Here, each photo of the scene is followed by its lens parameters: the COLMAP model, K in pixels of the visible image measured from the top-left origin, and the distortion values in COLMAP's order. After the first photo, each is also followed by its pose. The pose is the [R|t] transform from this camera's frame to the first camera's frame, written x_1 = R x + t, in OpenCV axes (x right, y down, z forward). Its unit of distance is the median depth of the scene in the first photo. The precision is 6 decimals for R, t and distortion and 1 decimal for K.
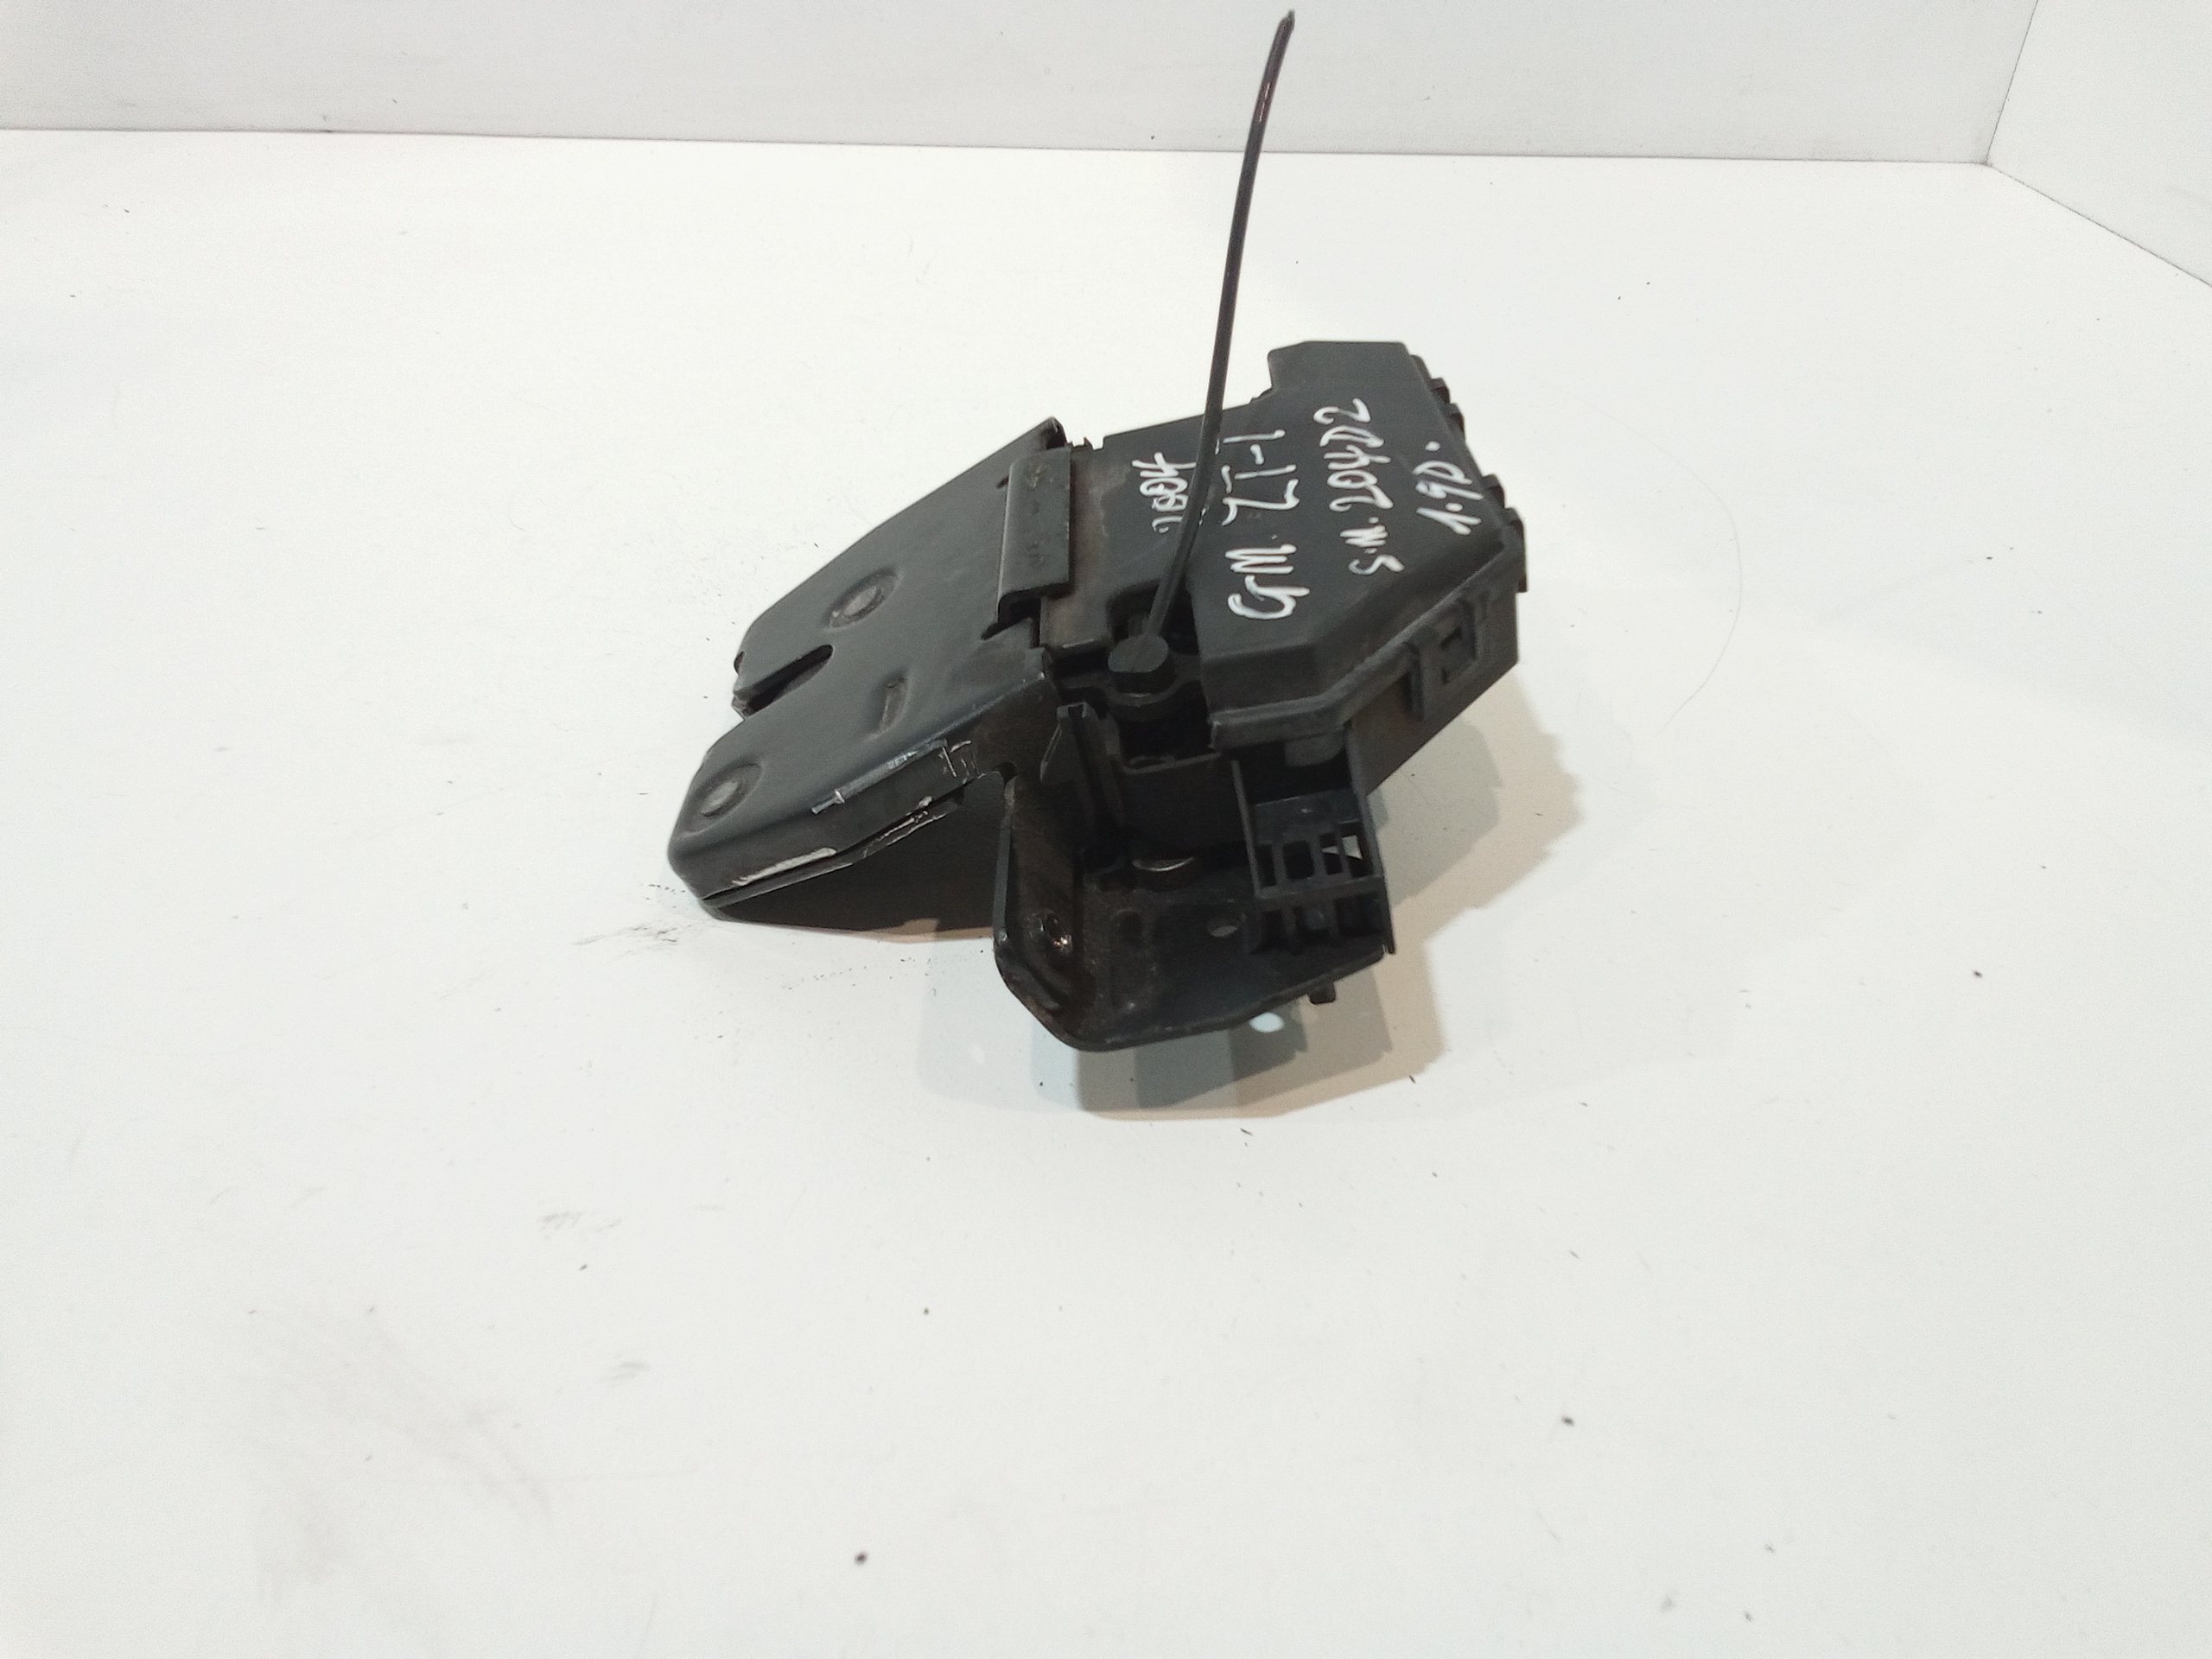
lens RADIAL K [[1537.3, 0, 1106.0], [0, 1537.3, 829.5], [0, 0, 1]] dist [0.076330, -0.121550]
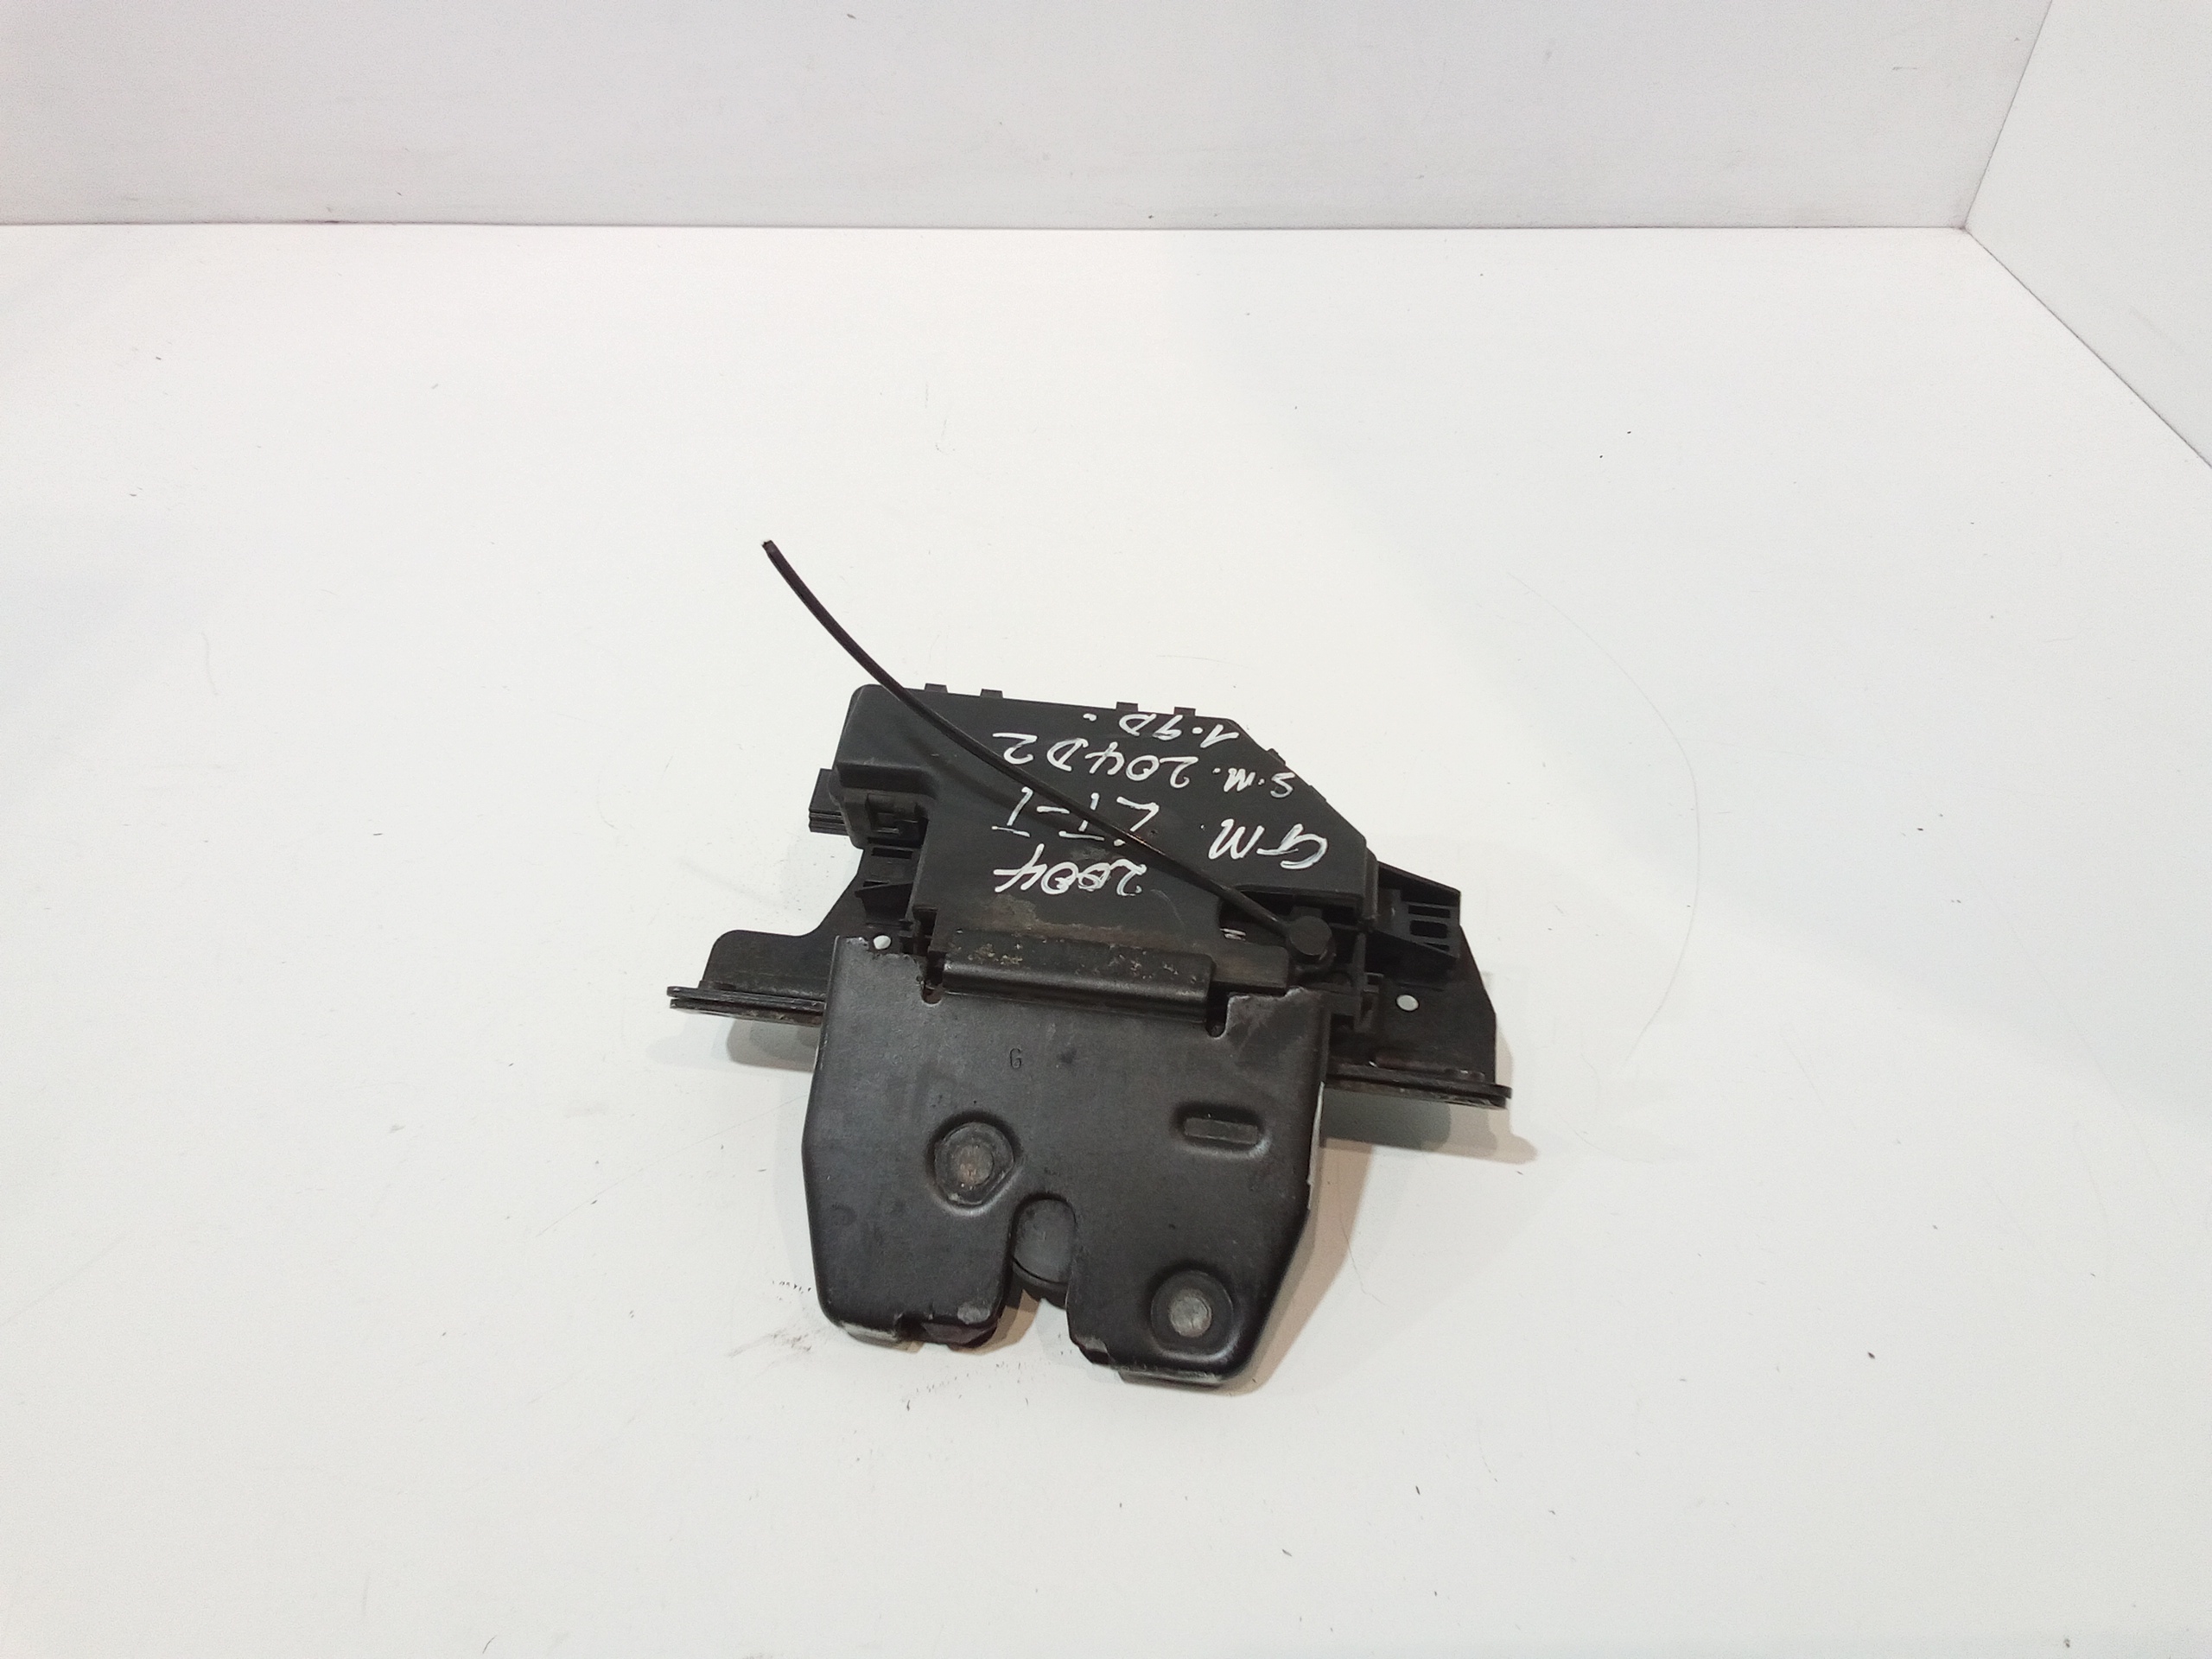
lens RADIAL K [[1544.1, 0, 1110.4], [0, 1544.1, 825.8], [0, 0, 1]] dist [0.076220, -0.128272]
pose [[0.153310, -0.685817, 0.711443, -0.878543], [0.571485, 0.648878, 0.502356, -0.922660], [-0.806164, 0.329563, 0.491413, 0.379761]]
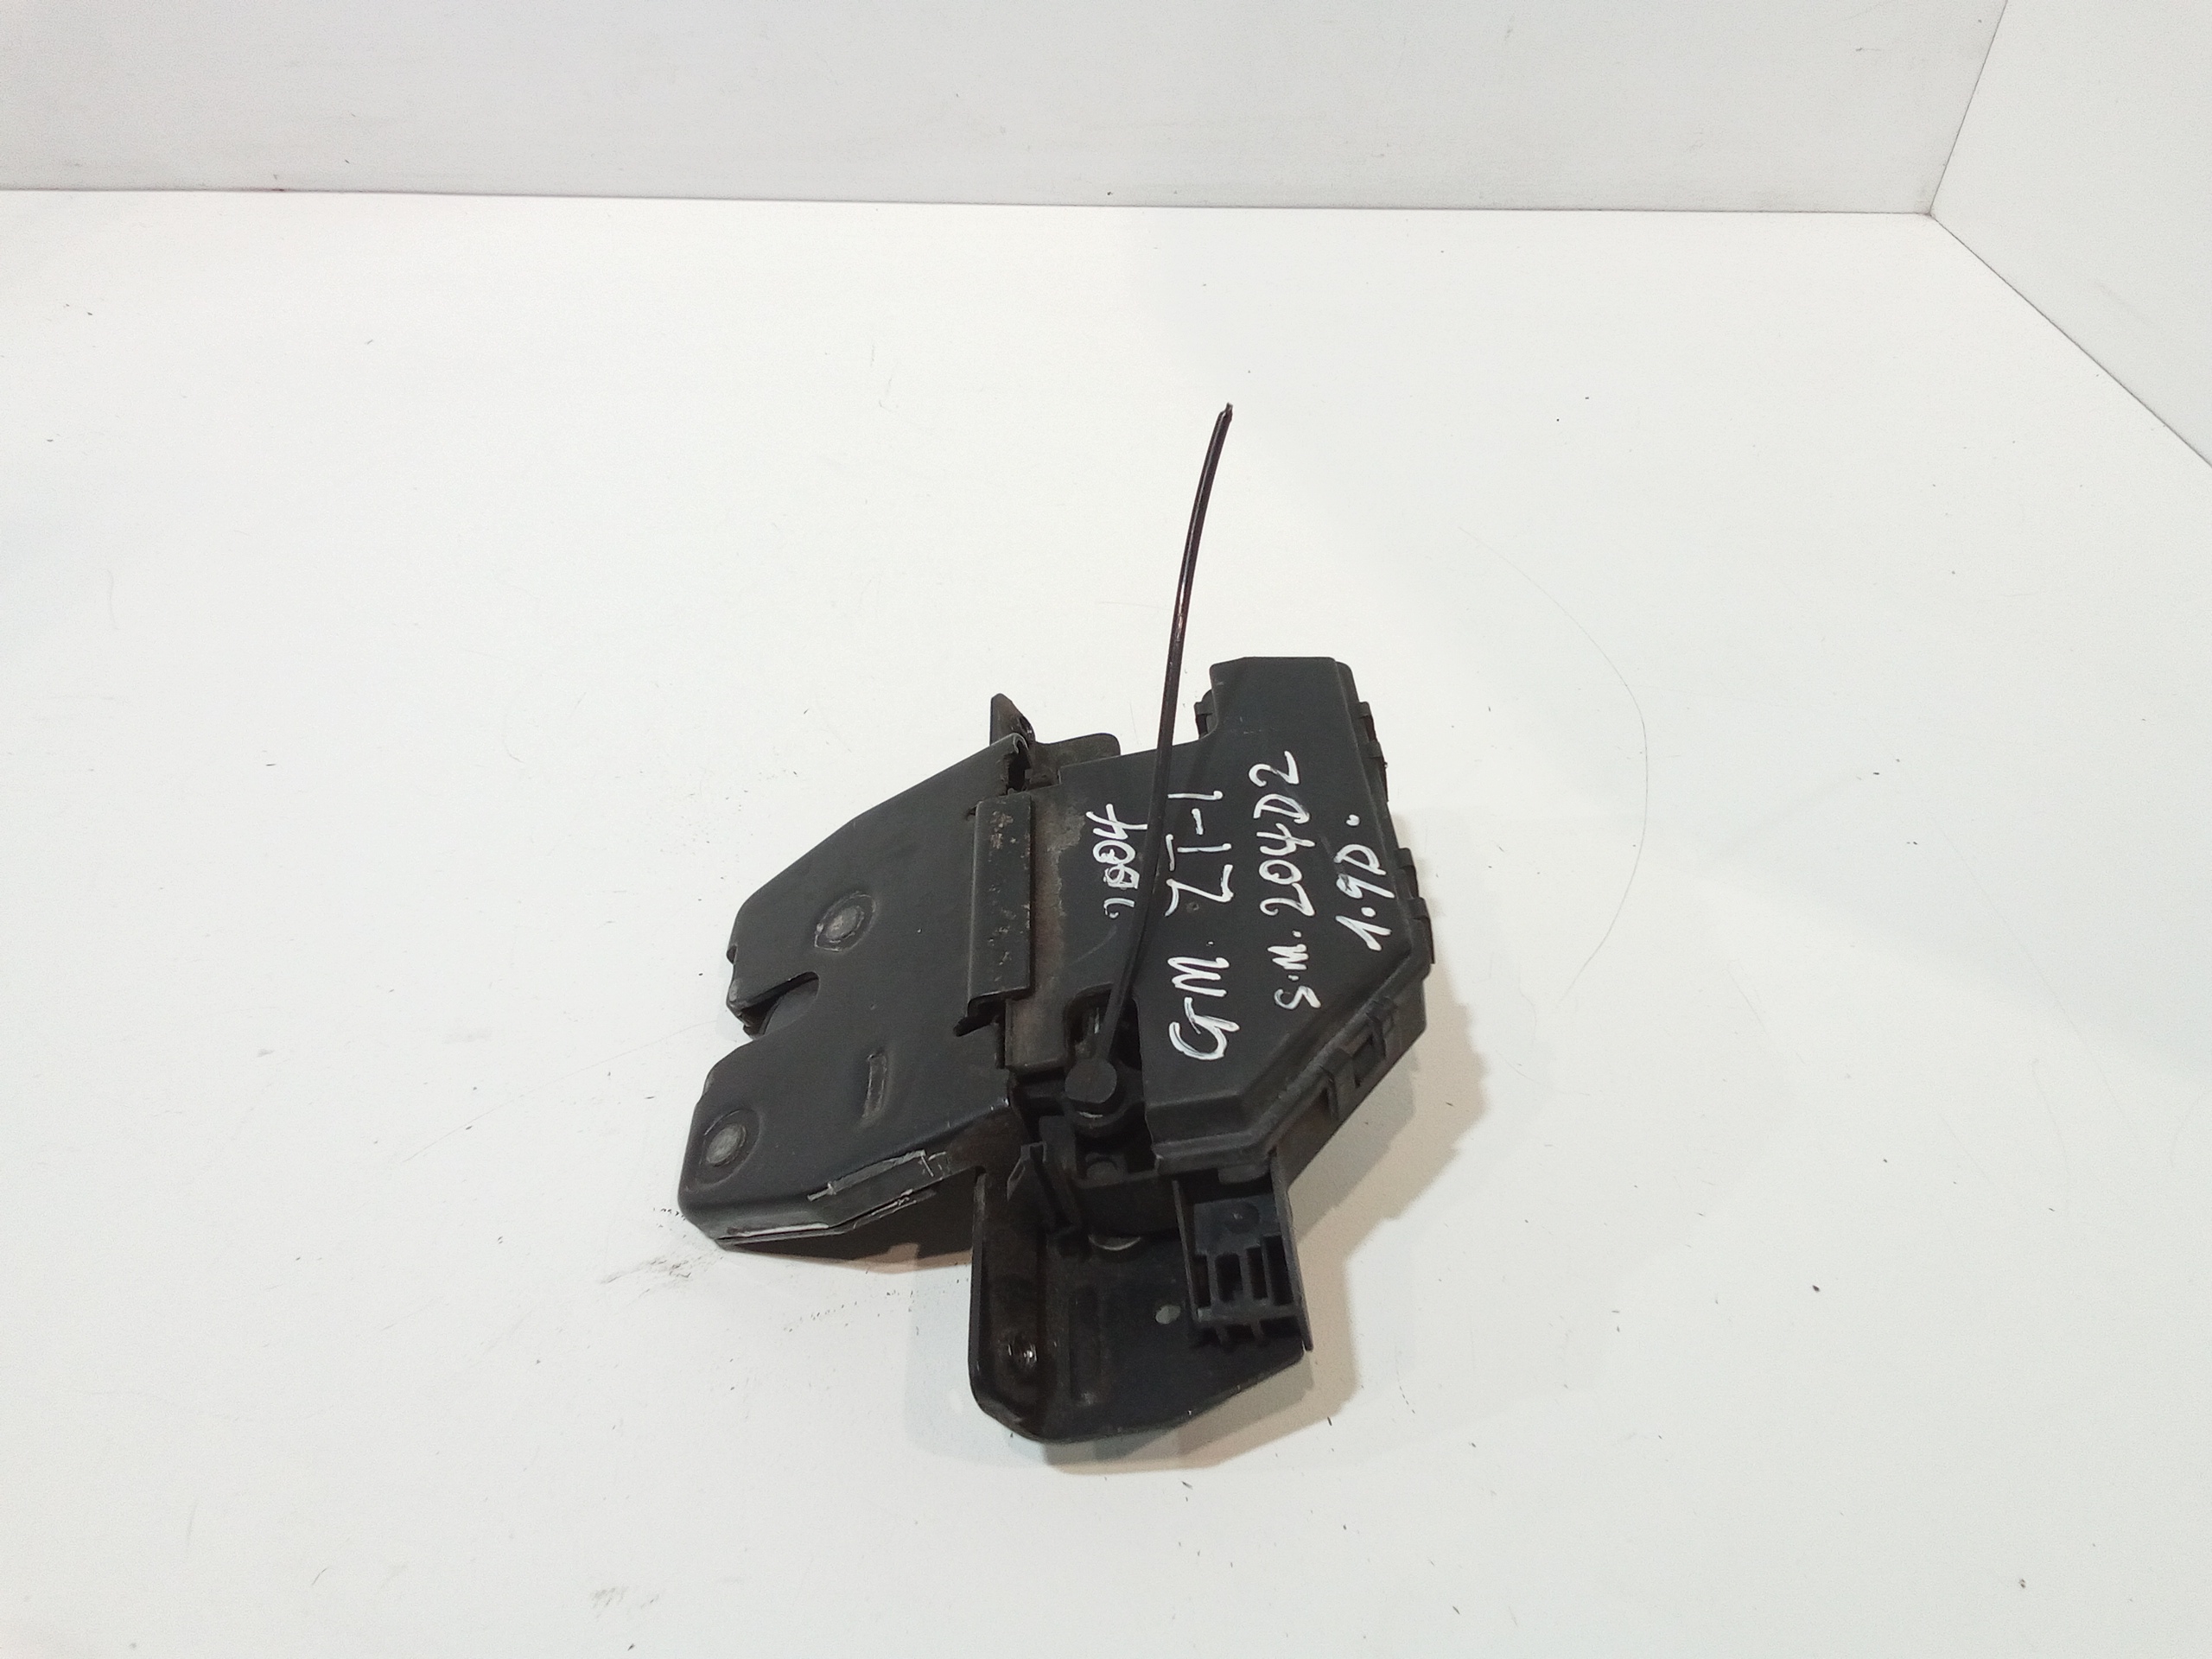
lens RADIAL K [[1544.1, 0, 1110.4], [0, 1544.1, 825.8], [0, 0, 1]] dist [0.076220, -0.128272]
pose [[0.999690, -0.011228, 0.022211, 0.010840], [0.009069, 0.995434, 0.095016, -0.379689], [-0.023176, -0.094785, 0.995228, -0.121455]]
